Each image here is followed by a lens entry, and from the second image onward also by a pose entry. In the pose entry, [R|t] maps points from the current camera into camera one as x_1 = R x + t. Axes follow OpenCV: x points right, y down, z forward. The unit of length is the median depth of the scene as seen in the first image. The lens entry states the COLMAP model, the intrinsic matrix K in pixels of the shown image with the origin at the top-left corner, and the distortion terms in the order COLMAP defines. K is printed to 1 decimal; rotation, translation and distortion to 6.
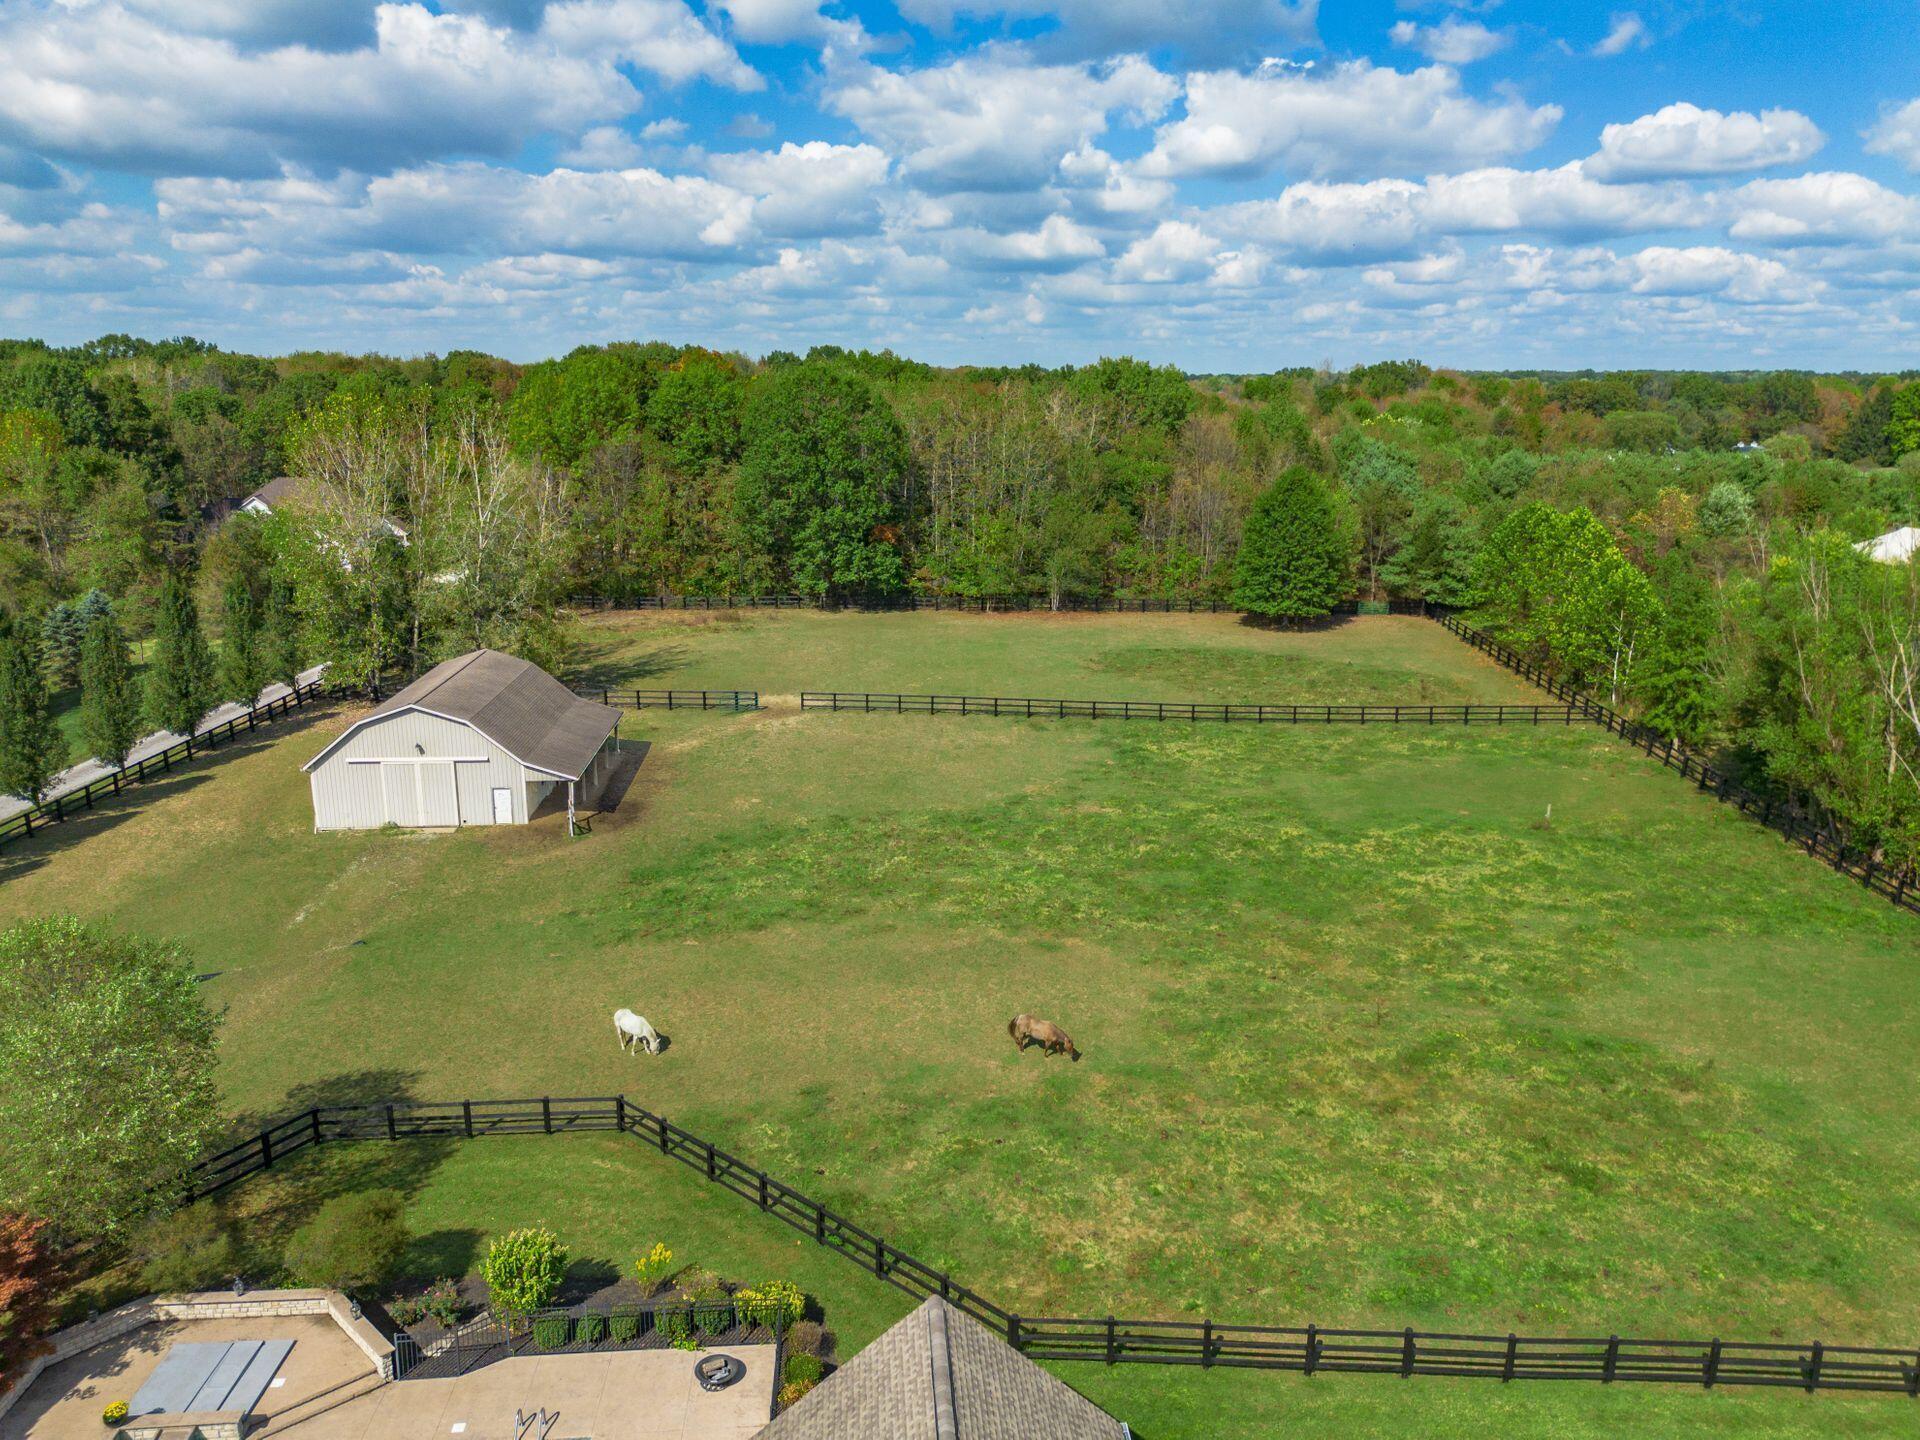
lens RADIAL K [[1379.0, 0, 962.7], [0, 1379.0, 716.2], [0, 0, 1]] dist [0.060435, -0.049955]
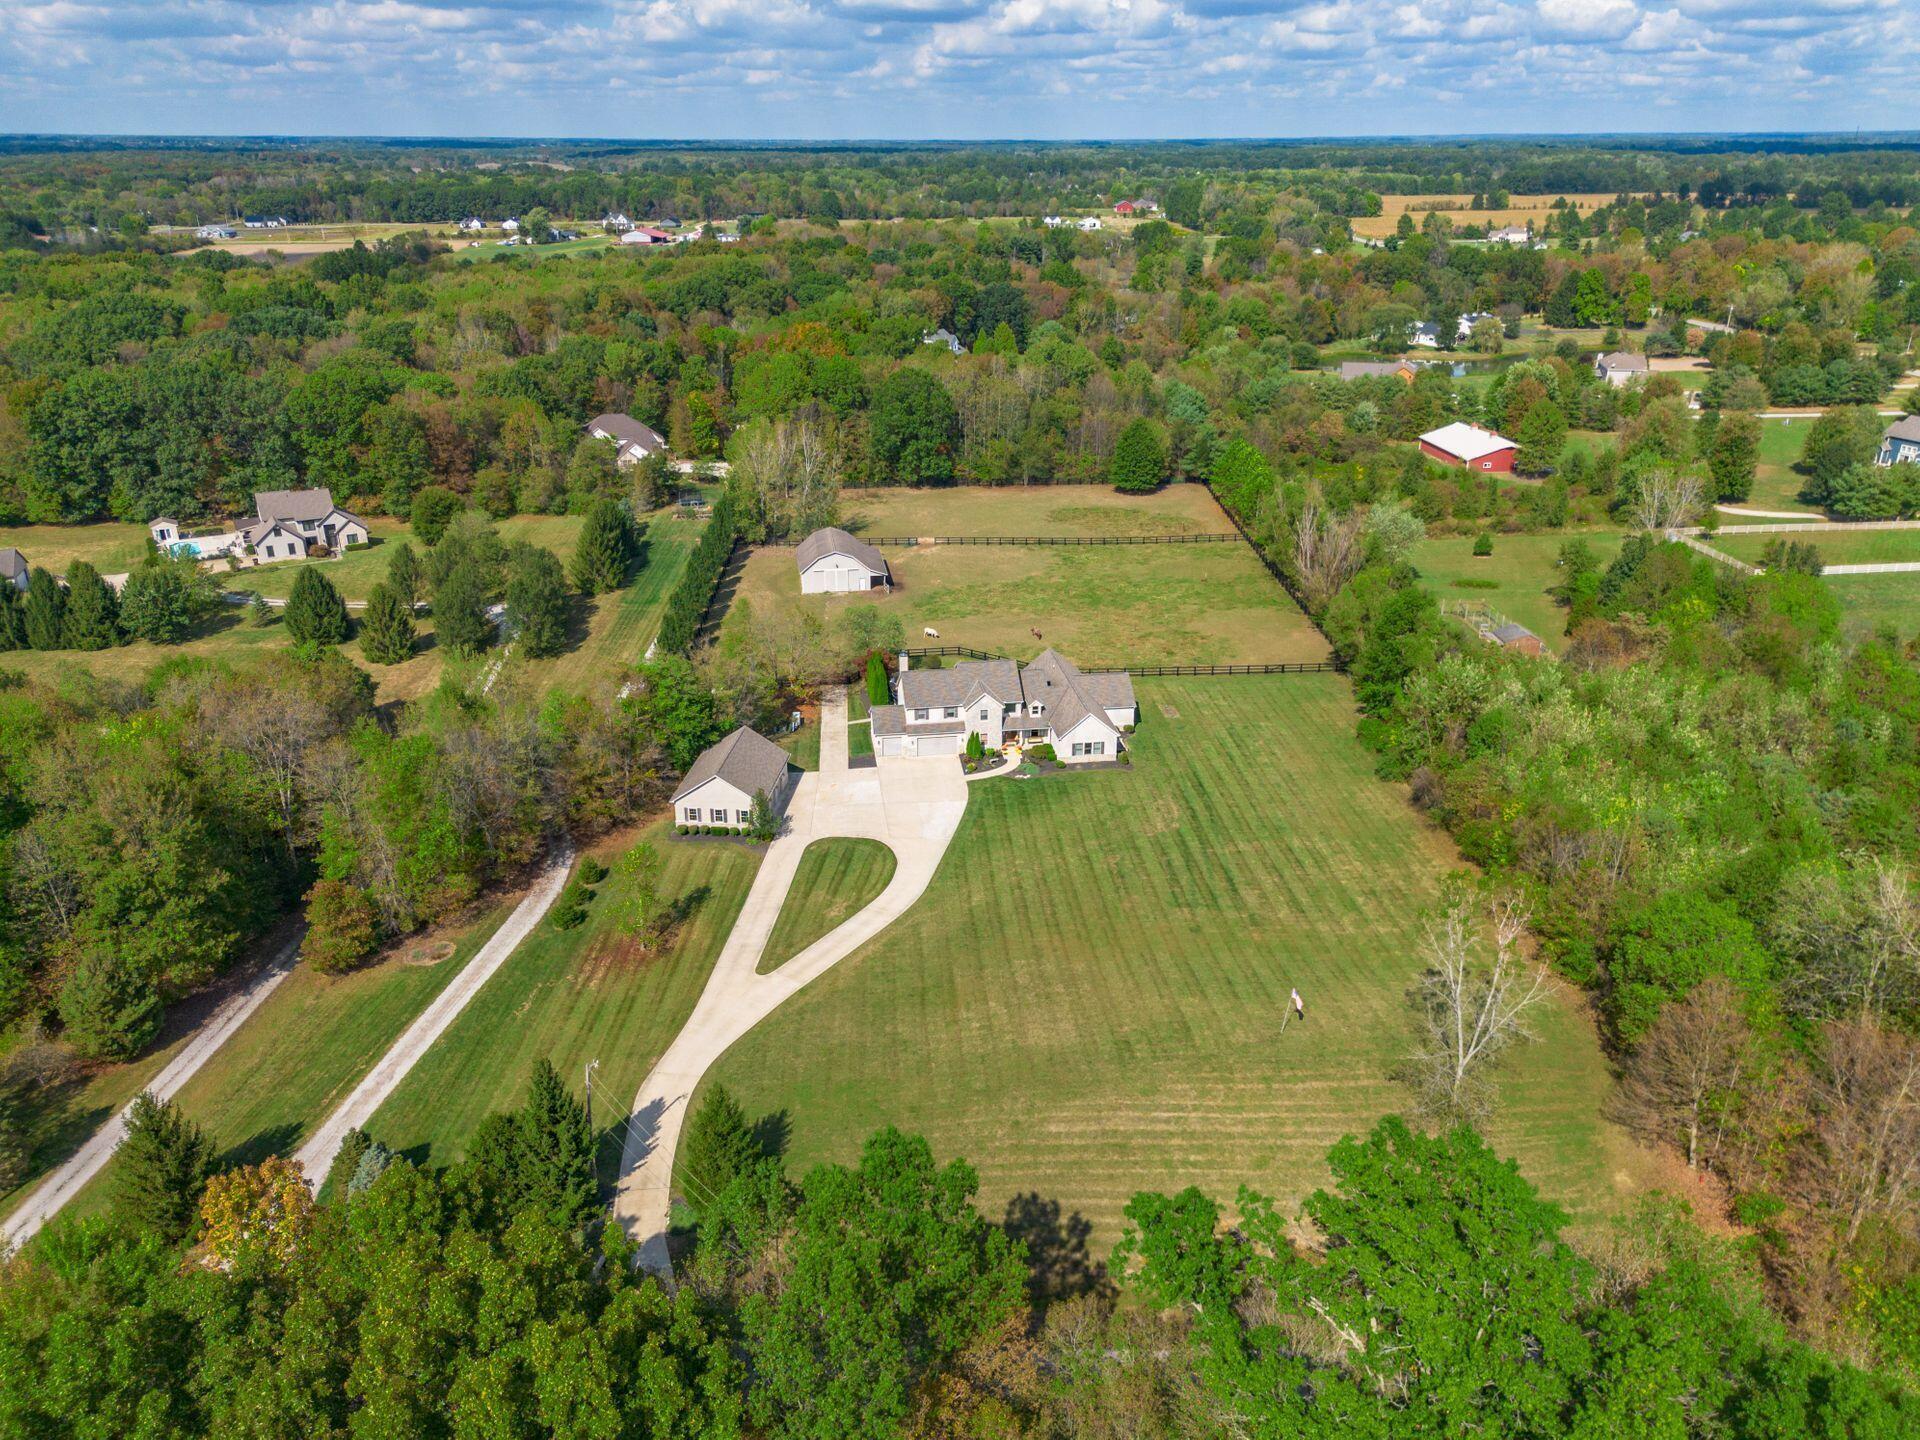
lens RADIAL K [[1379.0, 0, 965.1], [0, 1379.0, 738.8], [0, 0, 1]] dist [0.060435, -0.049955]
pose [[0.997478, -0.037078, 0.060520, -0.165791], [0.026124, 0.984633, 0.172672, -0.063866], [-0.065992, -0.170655, 0.983118, -1.106602]]
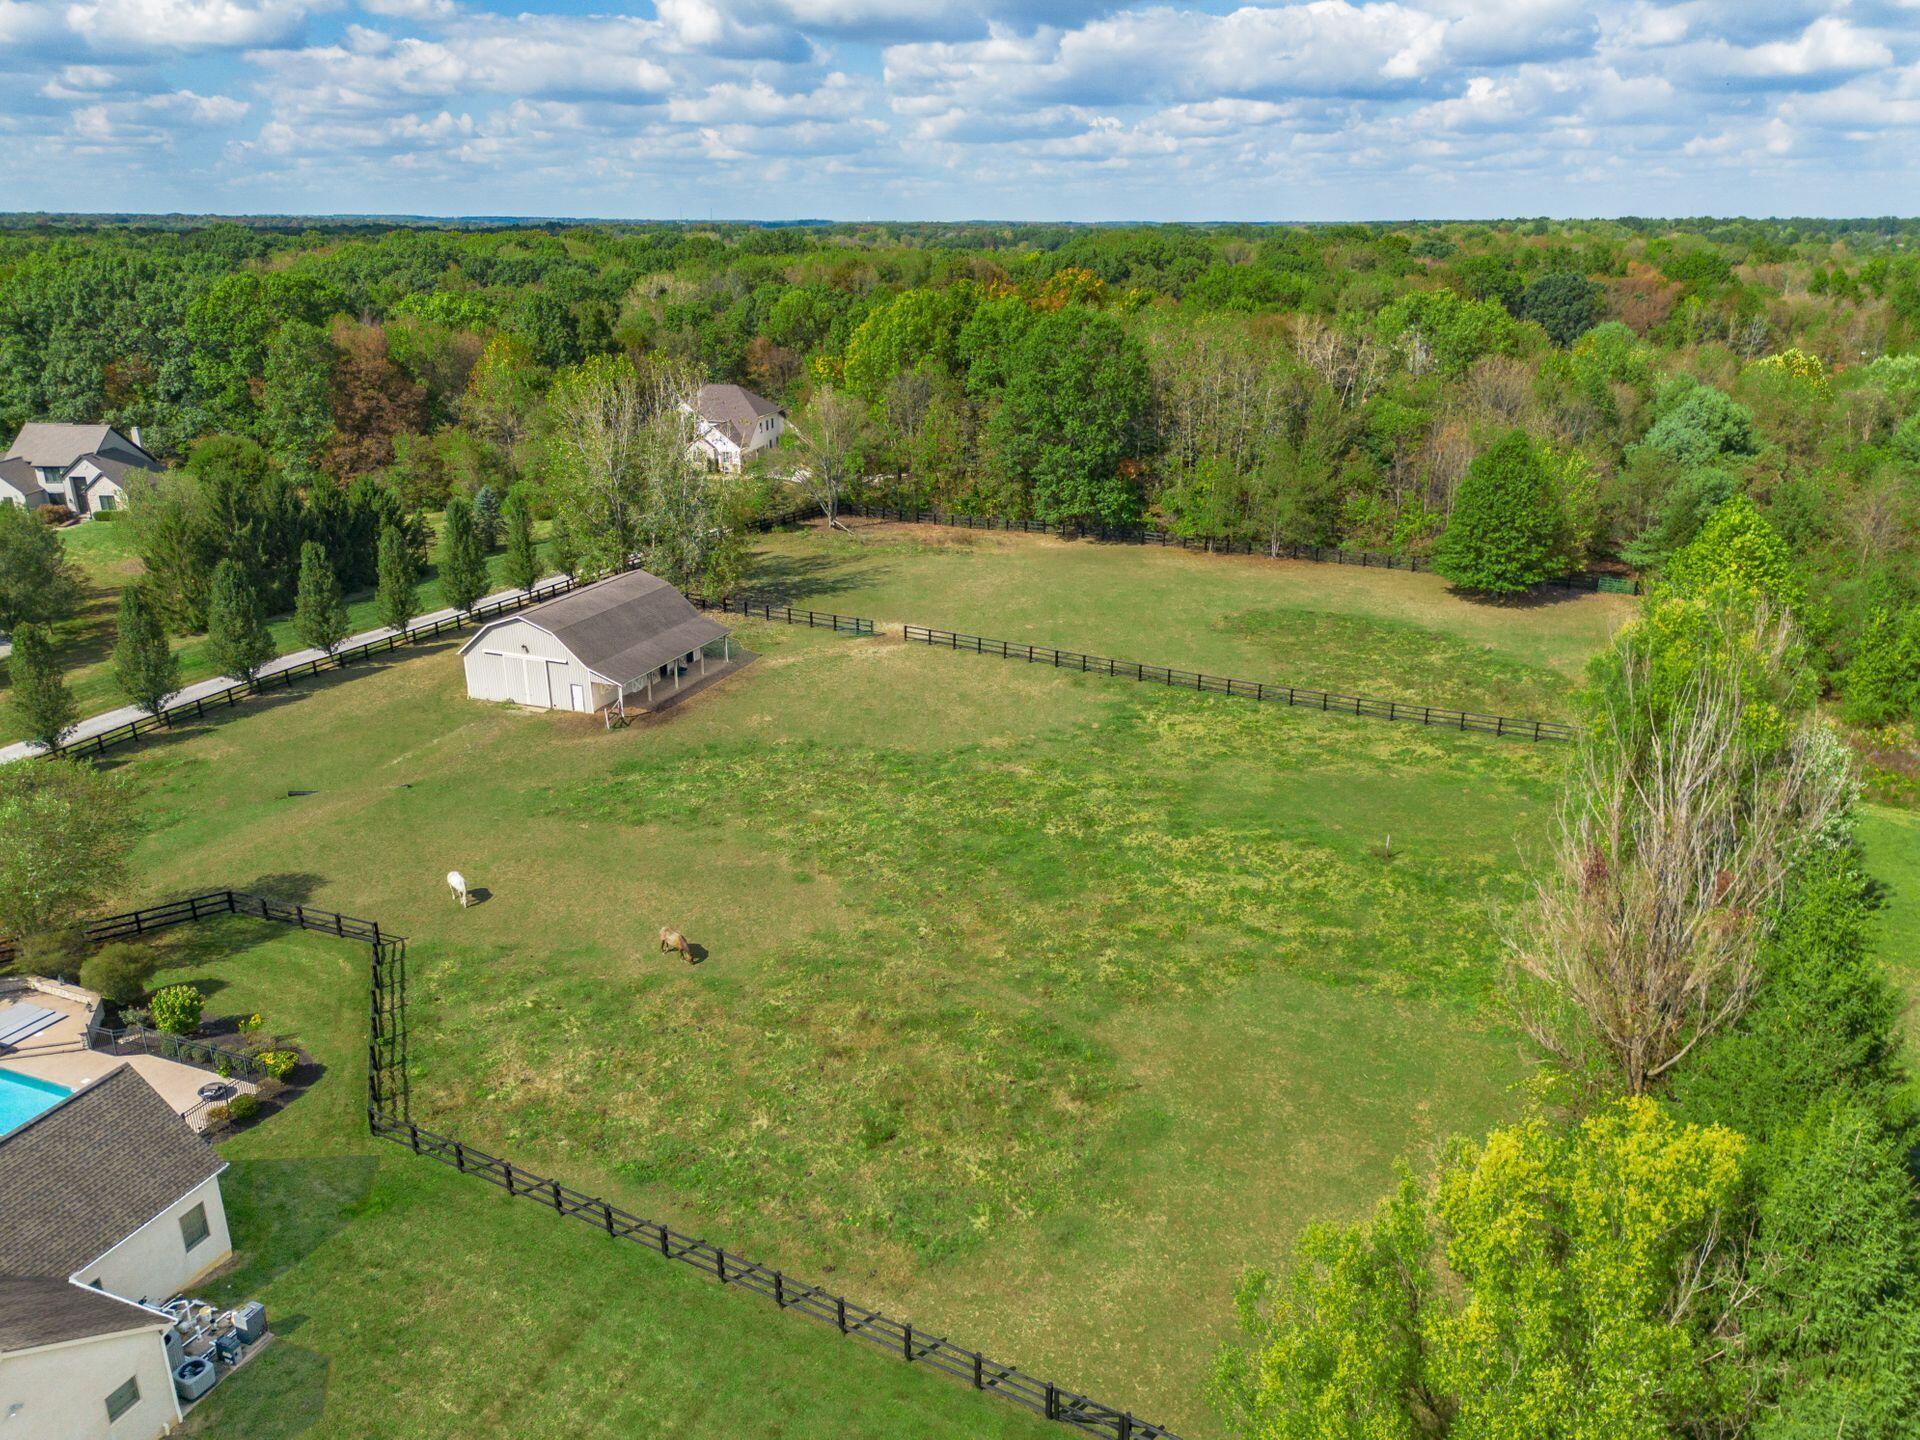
lens RADIAL K [[1379.0, 0, 959.5], [0, 1379.0, 709.5], [0, 0, 1]] dist [0.060435, -0.049955]
pose [[0.898949, 0.138270, -0.415659, 0.304172], [-0.097825, 0.988280, 0.117188, -0.063794], [0.426991, -0.064685, 0.901939, -0.023904]]
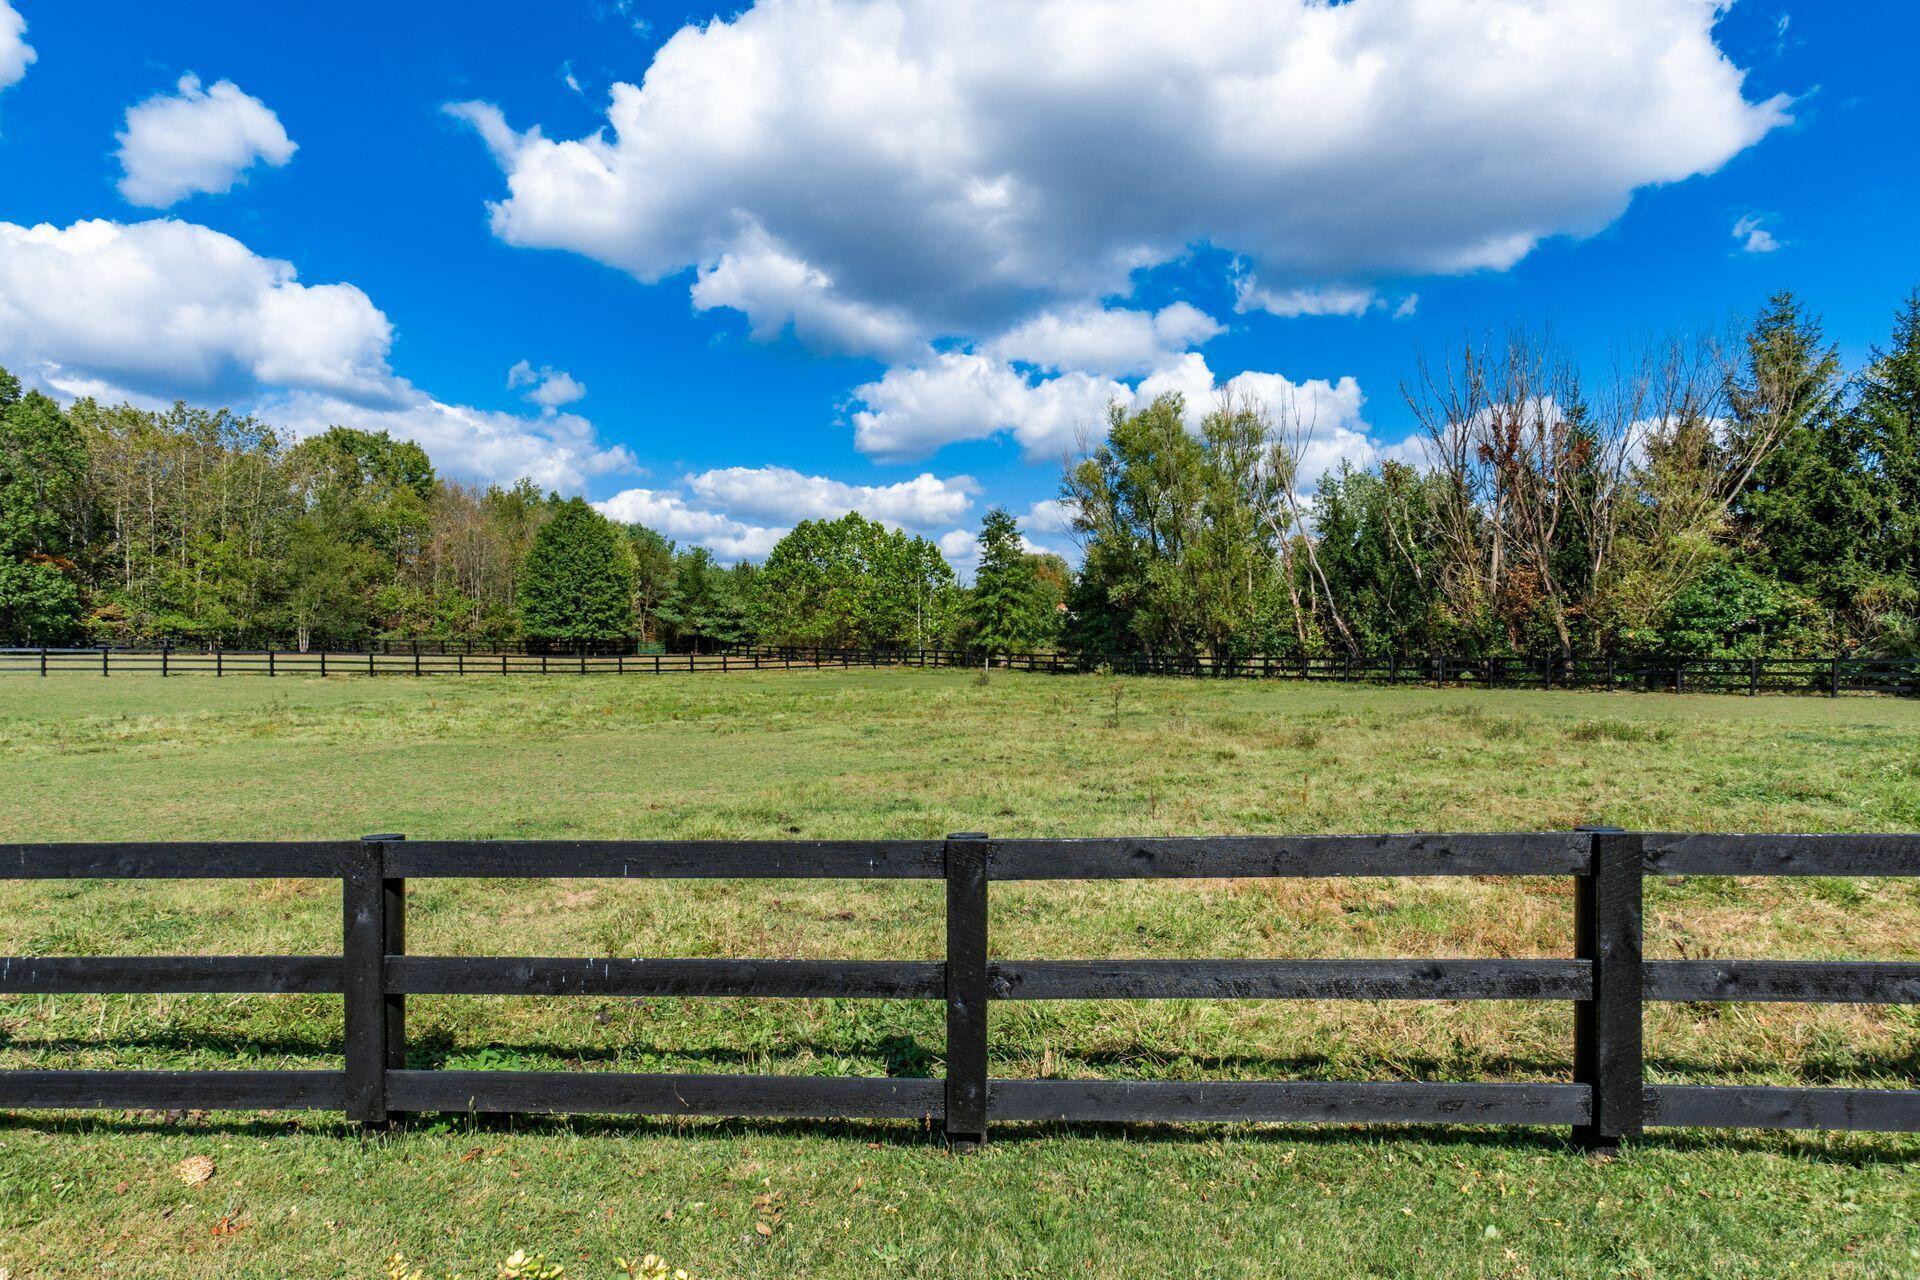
lens RADIAL K [[1062.9, 0, 946.5], [0, 1062.9, 675.6], [0, 0, 1]] dist [-0.005732, -0.000576]
pose [[0.780663, -0.019750, 0.624640, -0.035188], [0.147842, 0.976966, -0.153880, 0.102170], [-0.607213, 0.212477, 0.765602, 0.250890]]
